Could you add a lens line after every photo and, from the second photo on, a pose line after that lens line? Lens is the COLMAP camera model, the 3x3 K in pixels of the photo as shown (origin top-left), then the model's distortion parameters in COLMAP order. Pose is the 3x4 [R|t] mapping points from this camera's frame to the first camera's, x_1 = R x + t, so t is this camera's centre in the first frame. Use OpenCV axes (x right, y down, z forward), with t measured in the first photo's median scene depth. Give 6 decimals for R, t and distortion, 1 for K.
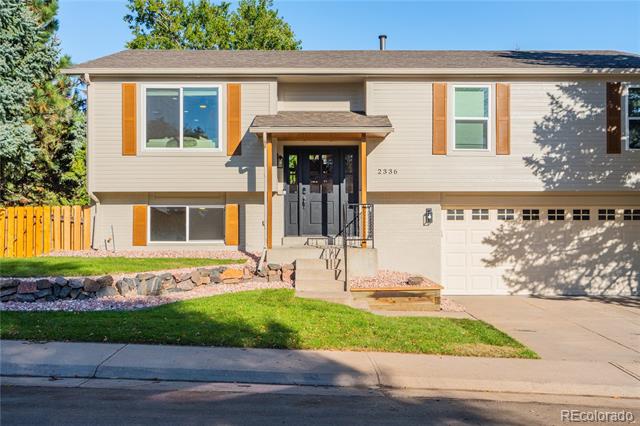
lens RADIAL K [[668.7, 0, 314.5], [0, 668.7, 213.0], [0, 0, 1]] dist [-0.030853, 0.000000]
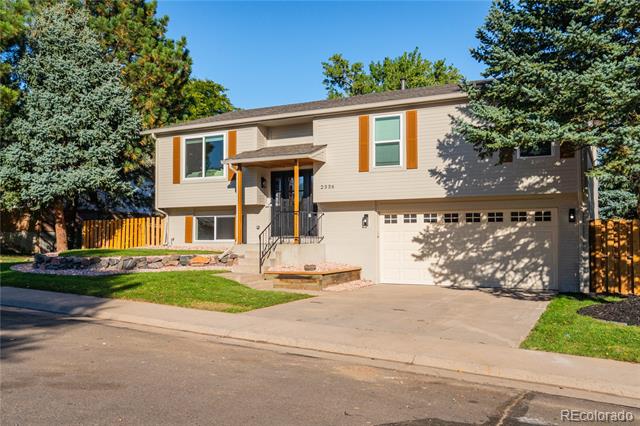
lens RADIAL K [[554.3, 0, 323.9], [0, 554.3, 216.0], [0, 0, 1]] dist [-0.060970, -0.010388]
pose [[0.891887, -0.021123, -0.451764, 0.588221], [0.009307, 0.999554, -0.028361, 0.026735], [0.452162, 0.021090, 0.891686, 0.022343]]
